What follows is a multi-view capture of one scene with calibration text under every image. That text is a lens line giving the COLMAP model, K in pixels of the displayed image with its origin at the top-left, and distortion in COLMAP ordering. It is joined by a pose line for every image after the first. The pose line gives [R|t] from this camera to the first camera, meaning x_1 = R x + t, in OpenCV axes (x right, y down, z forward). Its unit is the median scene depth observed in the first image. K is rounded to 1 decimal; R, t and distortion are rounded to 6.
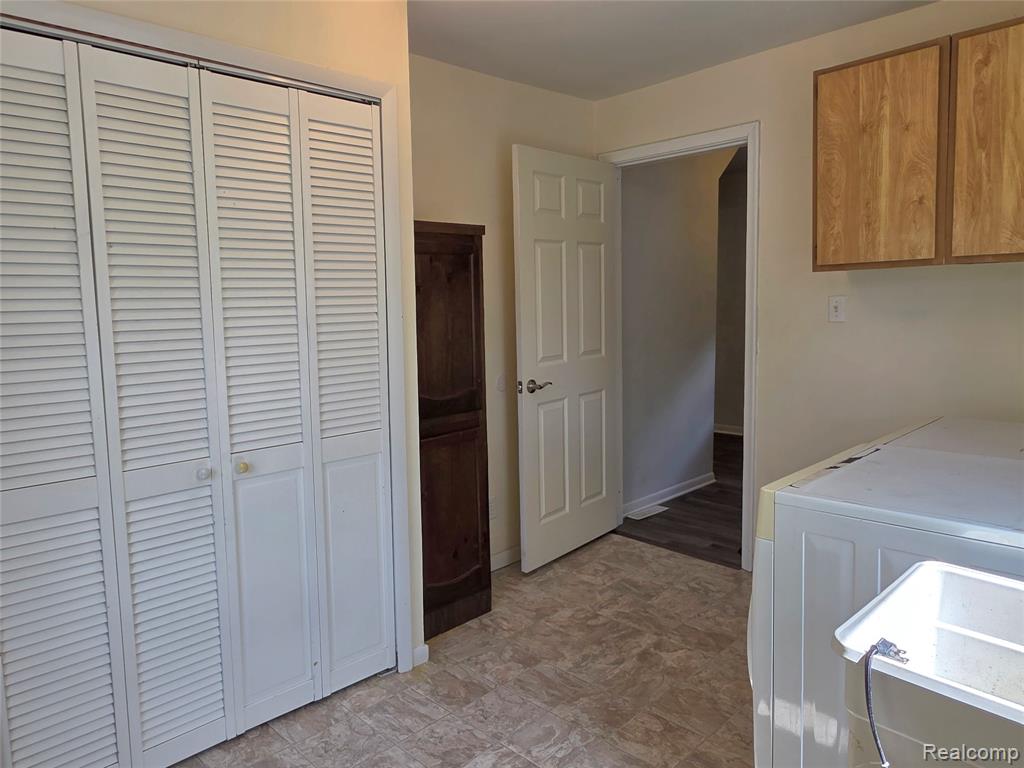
lens RADIAL K [[699.6, 0, 508.8], [0, 699.6, 386.9], [0, 0, 1]] dist [0.005784, -0.007669]
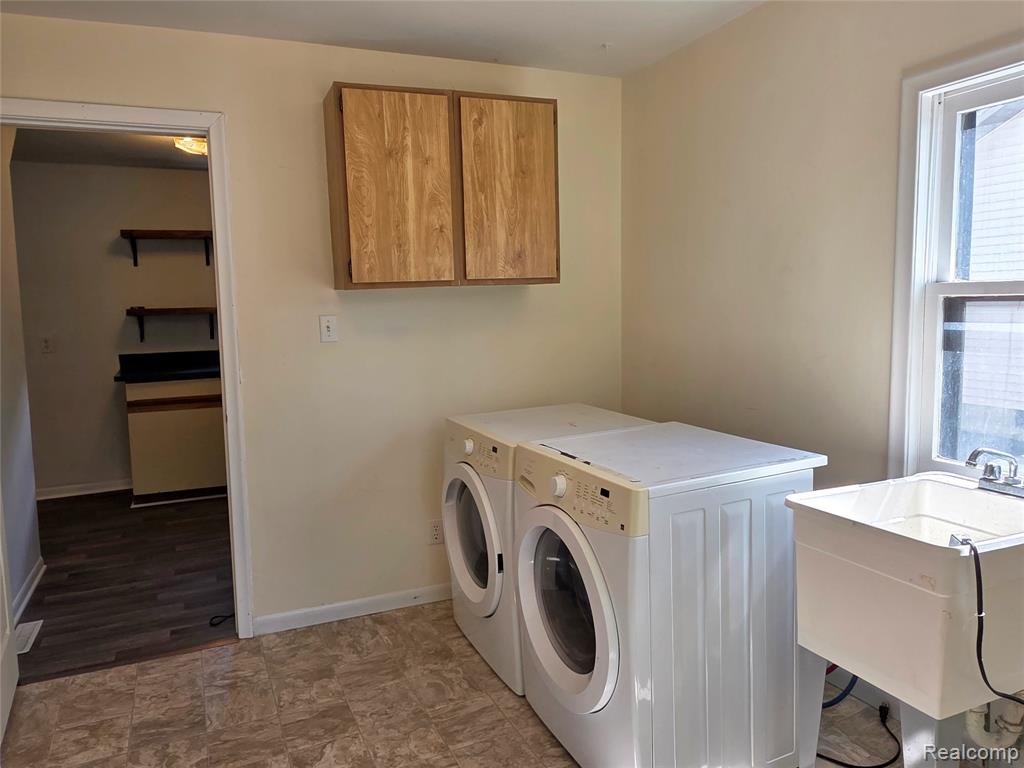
lens RADIAL K [[699.6, 0, 507.9], [0, 699.6, 380.9], [0, 0, 1]] dist [0.005784, -0.007669]
pose [[0.344594, -0.094991, 0.933933, -0.442707], [0.138810, 0.989087, 0.049383, -0.063247], [-0.928432, 0.112622, 0.354019, 0.518090]]
